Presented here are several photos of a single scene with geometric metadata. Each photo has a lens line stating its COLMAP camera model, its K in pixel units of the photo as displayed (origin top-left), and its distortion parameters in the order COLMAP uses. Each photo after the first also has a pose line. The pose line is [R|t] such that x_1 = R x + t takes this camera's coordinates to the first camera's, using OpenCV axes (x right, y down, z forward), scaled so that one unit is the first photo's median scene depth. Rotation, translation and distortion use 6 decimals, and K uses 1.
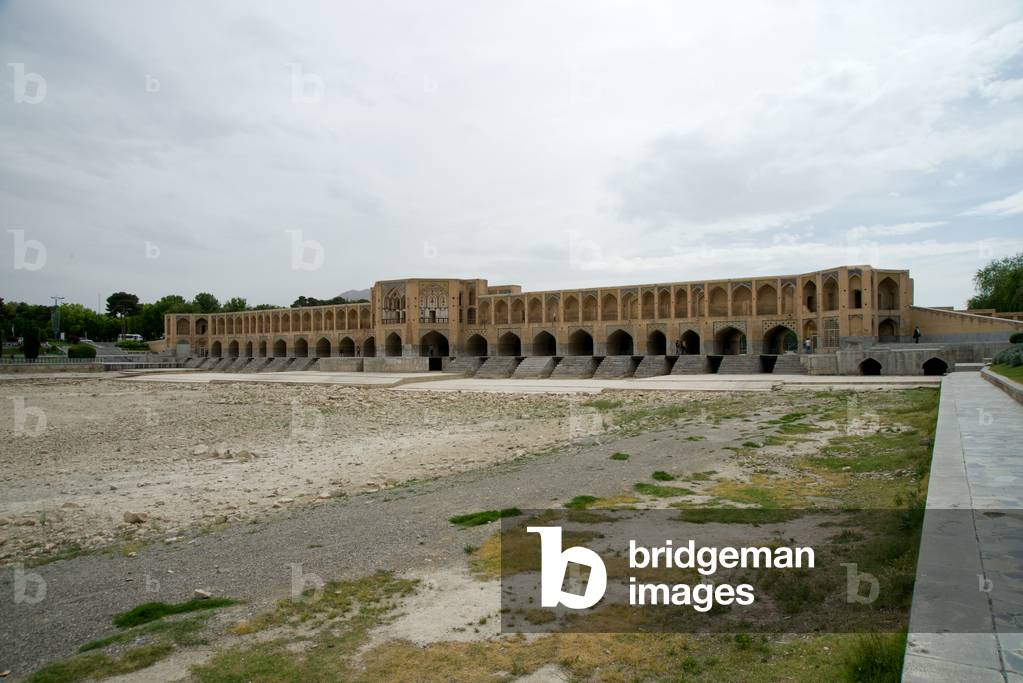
lens RADIAL K [[1652.0, 0, 511.2], [0, 1652.0, 343.0], [0, 0, 1]] dist [0.252241, 0.000000]
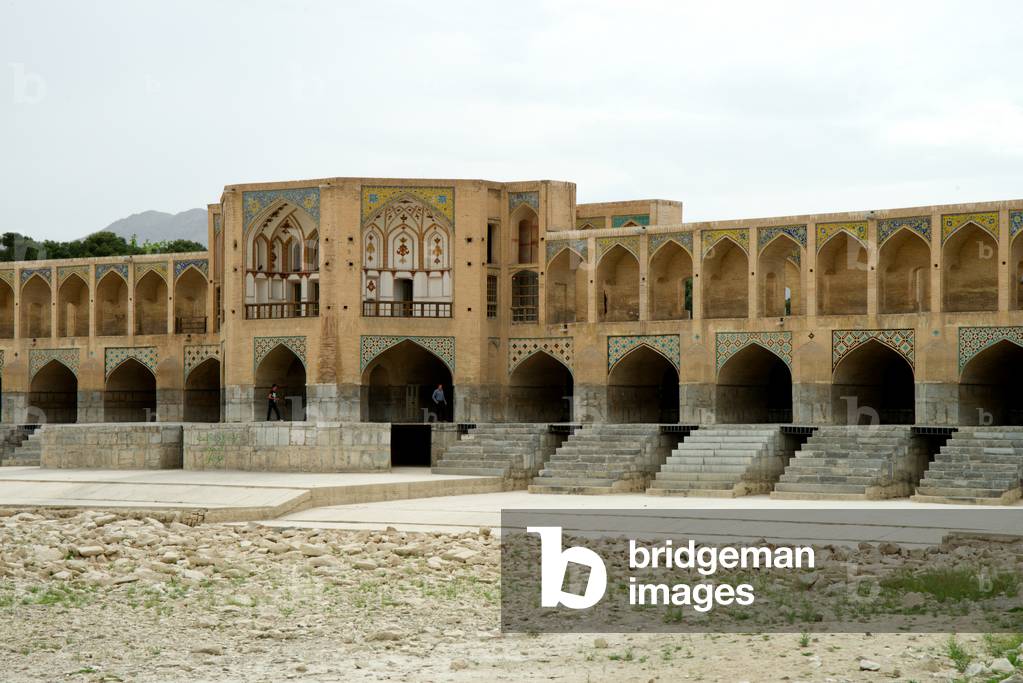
lens RADIAL K [[1652.0, 0, 511.8], [0, 1652.0, 338.3], [0, 0, 1]] dist [0.252241, 0.000000]
pose [[0.998148, 0.006820, -0.060452, -0.007166], [-0.007849, 0.999828, -0.016802, -0.002789], [0.060327, 0.017245, 0.998030, 0.680883]]
